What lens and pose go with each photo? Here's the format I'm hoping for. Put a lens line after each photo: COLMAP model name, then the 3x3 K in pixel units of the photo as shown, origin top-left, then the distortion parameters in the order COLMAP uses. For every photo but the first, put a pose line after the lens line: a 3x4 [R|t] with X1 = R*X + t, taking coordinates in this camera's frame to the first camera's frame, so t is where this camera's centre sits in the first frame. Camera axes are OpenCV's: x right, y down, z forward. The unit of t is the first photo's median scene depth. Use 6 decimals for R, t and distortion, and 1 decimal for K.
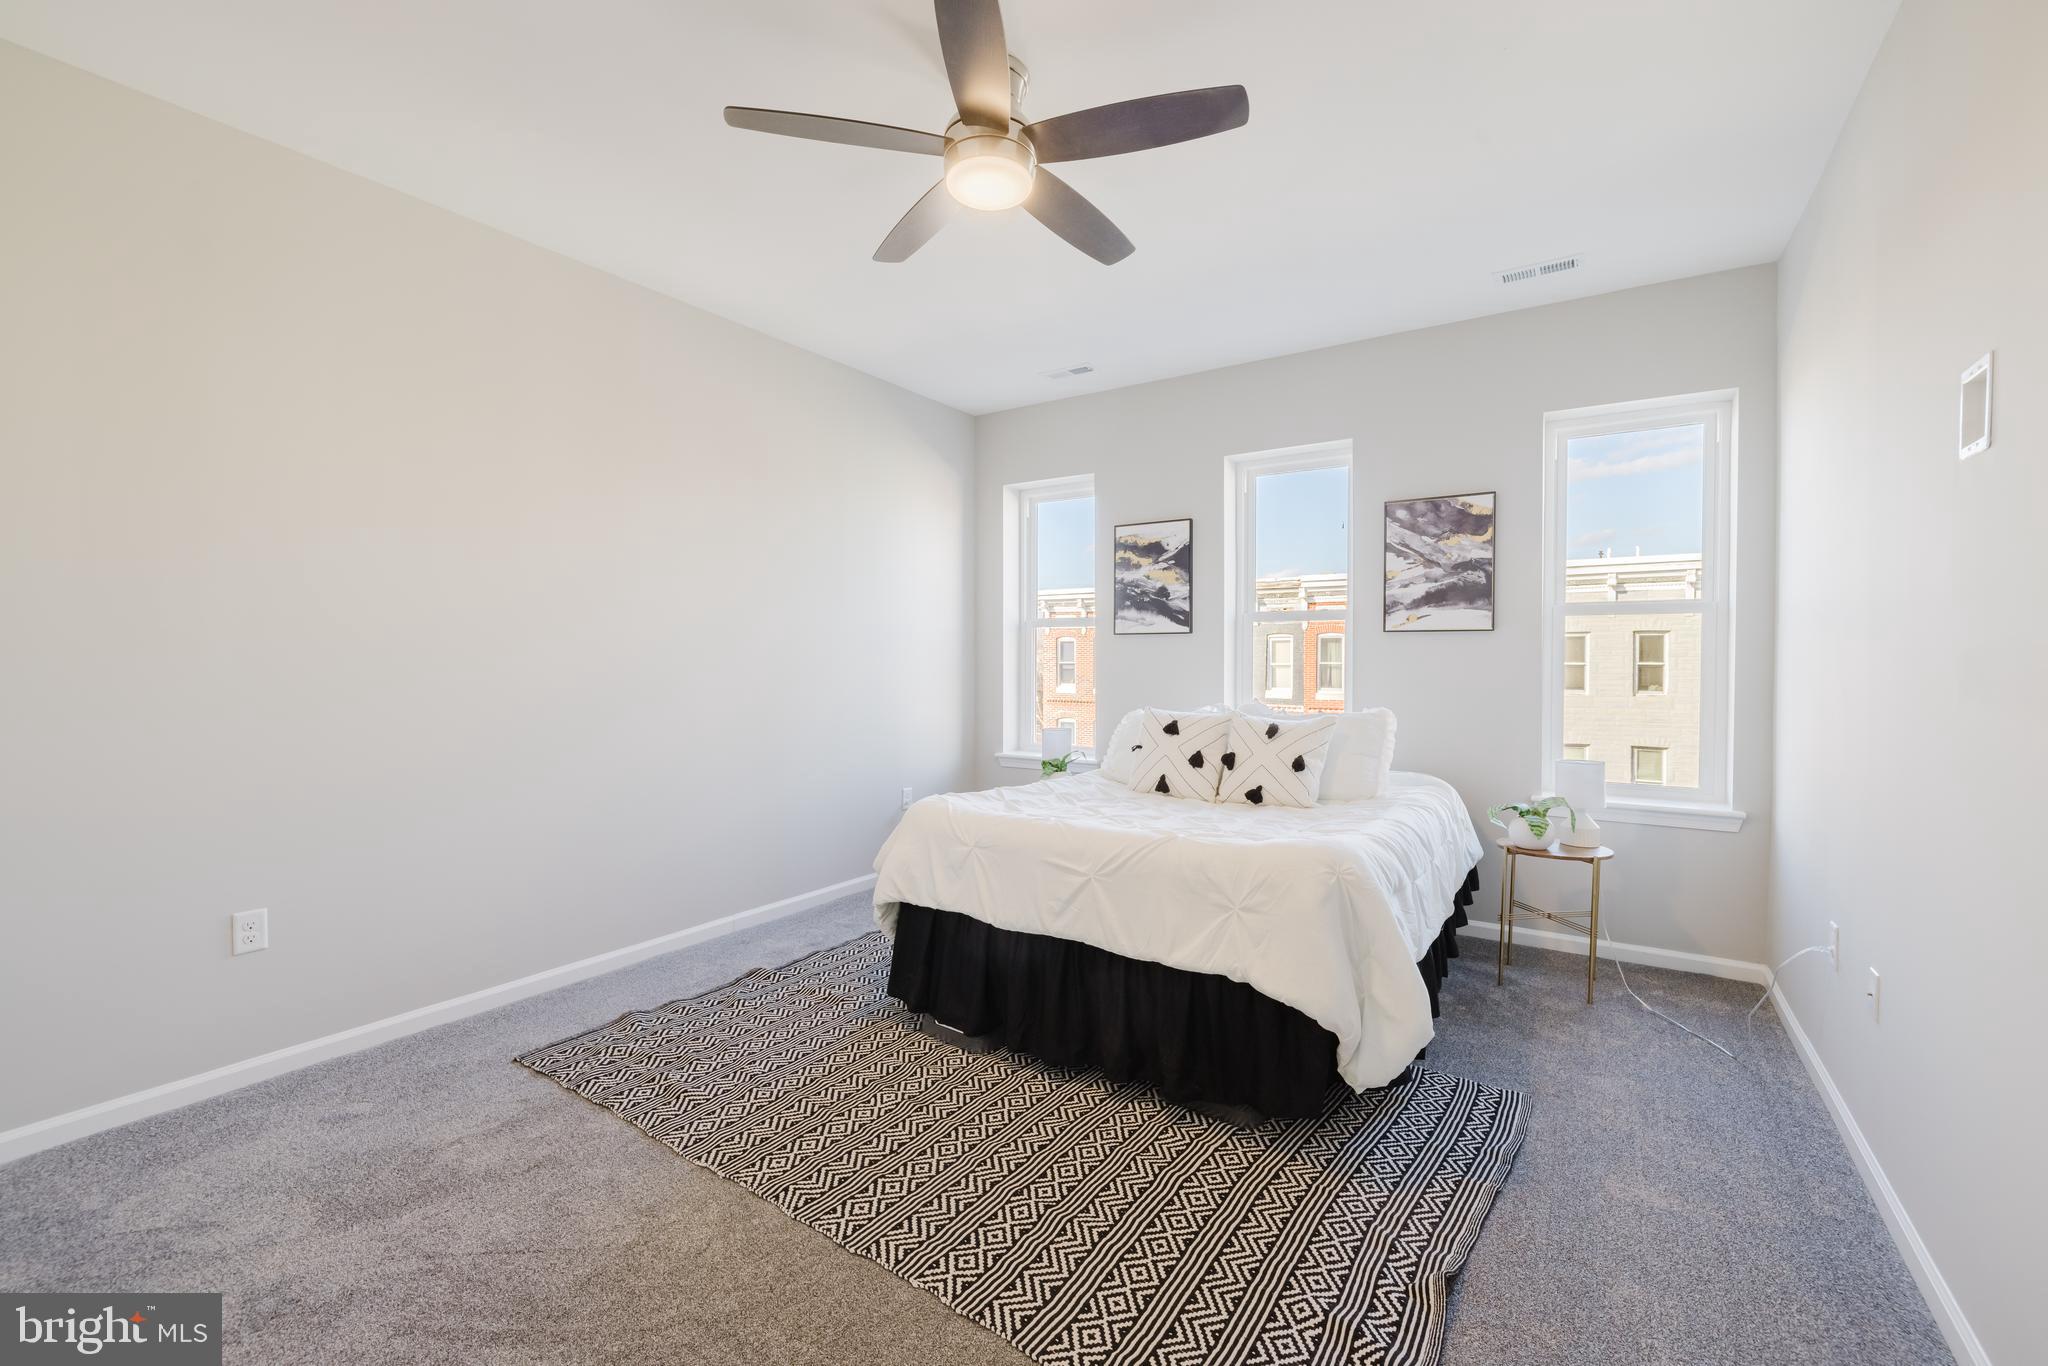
lens RADIAL K [[846.1, 0, 1035.7], [0, 846.1, 672.6], [0, 0, 1]] dist [-0.003662, -0.000023]
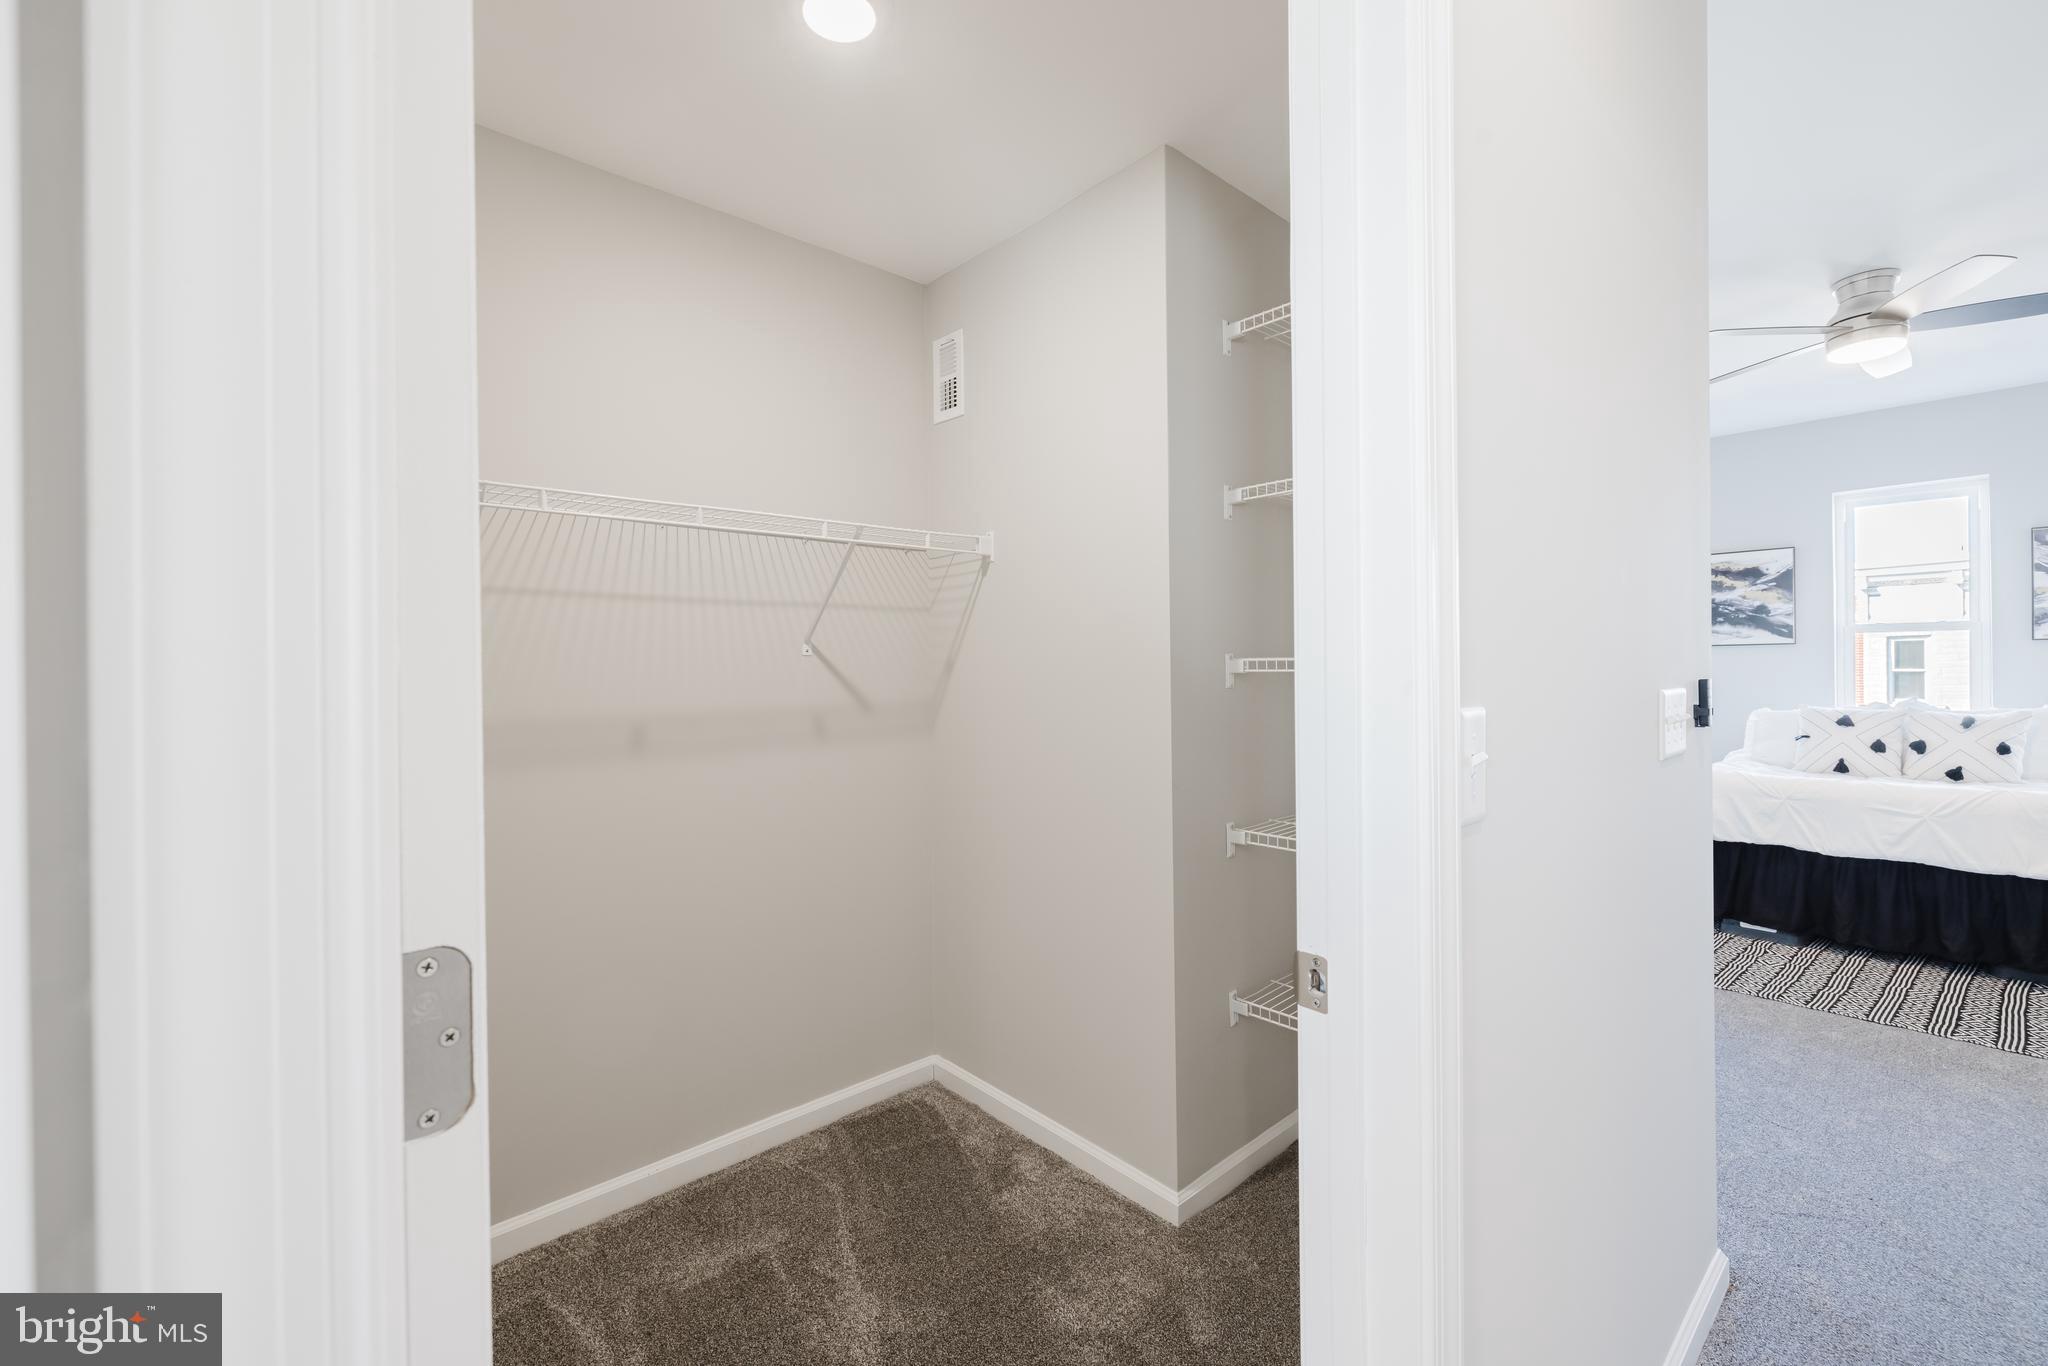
lens RADIAL K [[846.1, 0, 1034.2], [0, 846.1, 688.4], [0, 0, 1]] dist [-0.003662, -0.000023]
pose [[0.970858, -0.005042, -0.239601, -0.616445], [0.005420, 0.999985, 0.000921, 0.008896], [0.239592, -0.002193, 0.970871, -0.427581]]
